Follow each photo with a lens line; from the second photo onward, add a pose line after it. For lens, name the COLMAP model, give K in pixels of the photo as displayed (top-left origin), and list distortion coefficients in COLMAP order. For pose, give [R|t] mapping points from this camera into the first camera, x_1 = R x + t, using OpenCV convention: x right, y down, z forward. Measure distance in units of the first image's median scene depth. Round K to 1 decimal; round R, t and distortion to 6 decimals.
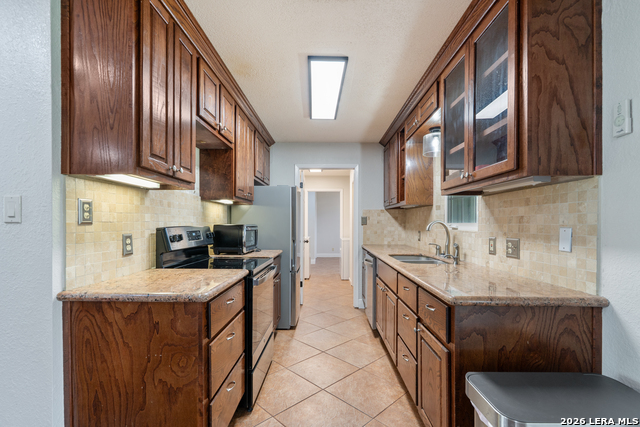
lens RADIAL K [[293.5, 0, 318.5], [0, 293.5, 224.4], [0, 0, 1]] dist [-0.004914, 0.002318]
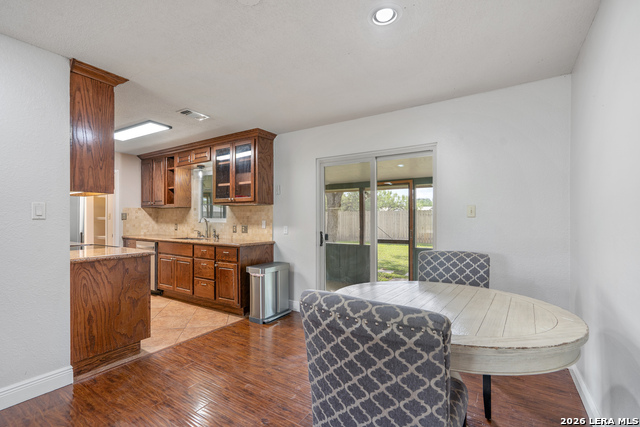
lens RADIAL K [[293.5, 0, 317.9], [0, 293.5, 219.2], [0, 0, 1]] dist [-0.004914, 0.002318]
pose [[0.528780, -0.001860, 0.848757, -1.140335], [0.000899, 0.999998, 0.001631, -0.004136], [-0.848759, -0.000099, 0.528781, -0.854715]]
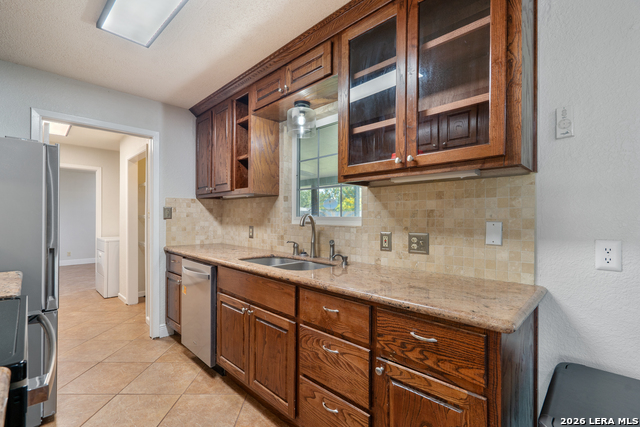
lens RADIAL K [[293.5, 0, 321.3], [0, 293.5, 218.2], [0, 0, 1]] dist [-0.004914, 0.002318]
pose [[0.691188, -0.000534, 0.722675, -0.251923], [-0.000048, 1.000000, 0.000785, -0.001461], [-0.722675, -0.000577, 0.691187, 0.587509]]
